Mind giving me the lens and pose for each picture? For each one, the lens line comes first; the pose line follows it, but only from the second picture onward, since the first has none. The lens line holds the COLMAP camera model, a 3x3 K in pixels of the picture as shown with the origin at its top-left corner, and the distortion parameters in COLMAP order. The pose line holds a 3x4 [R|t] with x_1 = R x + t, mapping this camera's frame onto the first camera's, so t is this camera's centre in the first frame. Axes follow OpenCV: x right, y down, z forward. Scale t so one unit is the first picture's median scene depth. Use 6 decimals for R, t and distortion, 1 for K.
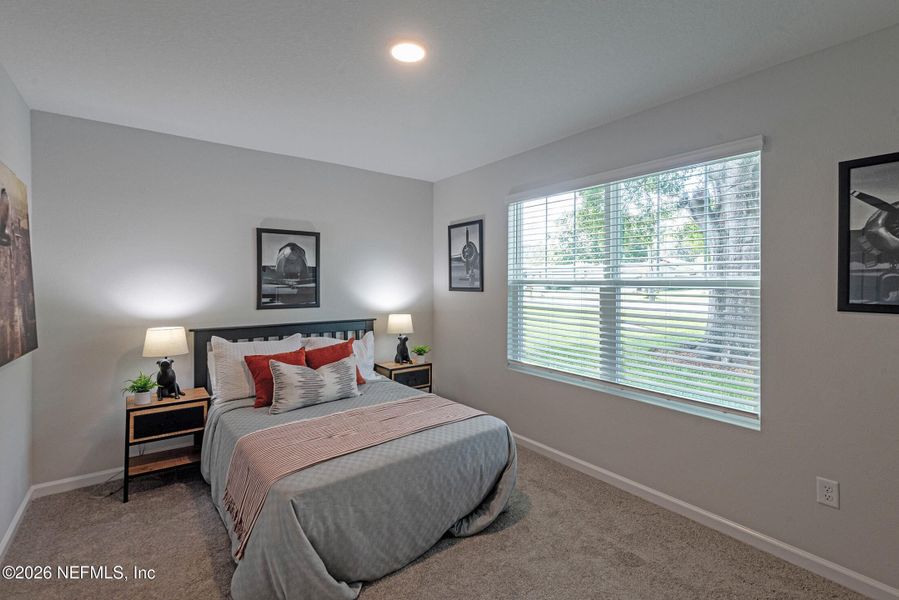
lens RADIAL K [[413.6, 0, 449.1], [0, 413.6, 290.7], [0, 0, 1]] dist [0.016070, -0.001025]
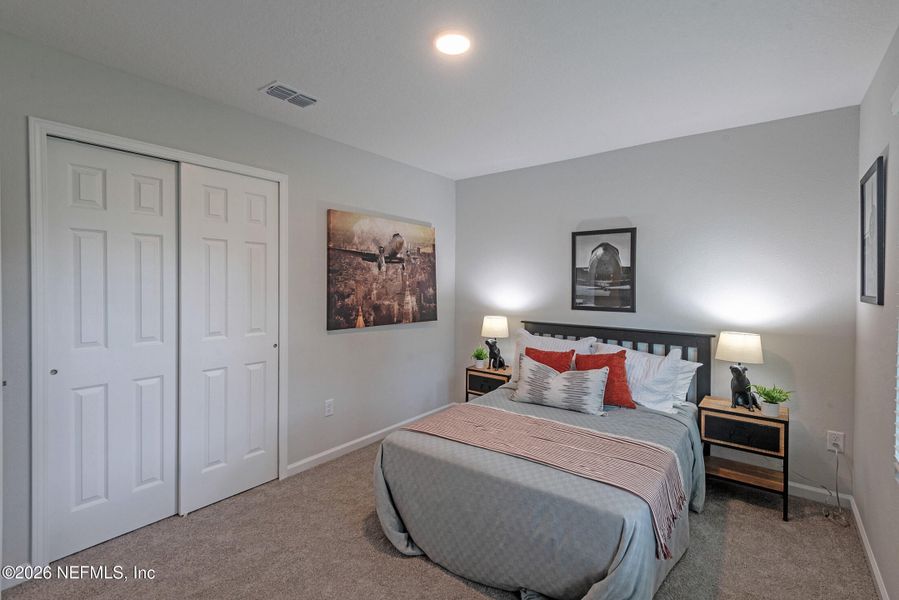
lens RADIAL K [[413.6, 0, 449.1], [0, 413.6, 290.7], [0, 0, 1]] dist [0.016070, -0.001025]
pose [[0.238469, 0.016302, -0.971013, 0.481038], [-0.030083, 0.999503, 0.009392, -0.002789], [0.970684, 0.026971, 0.238841, 0.439341]]
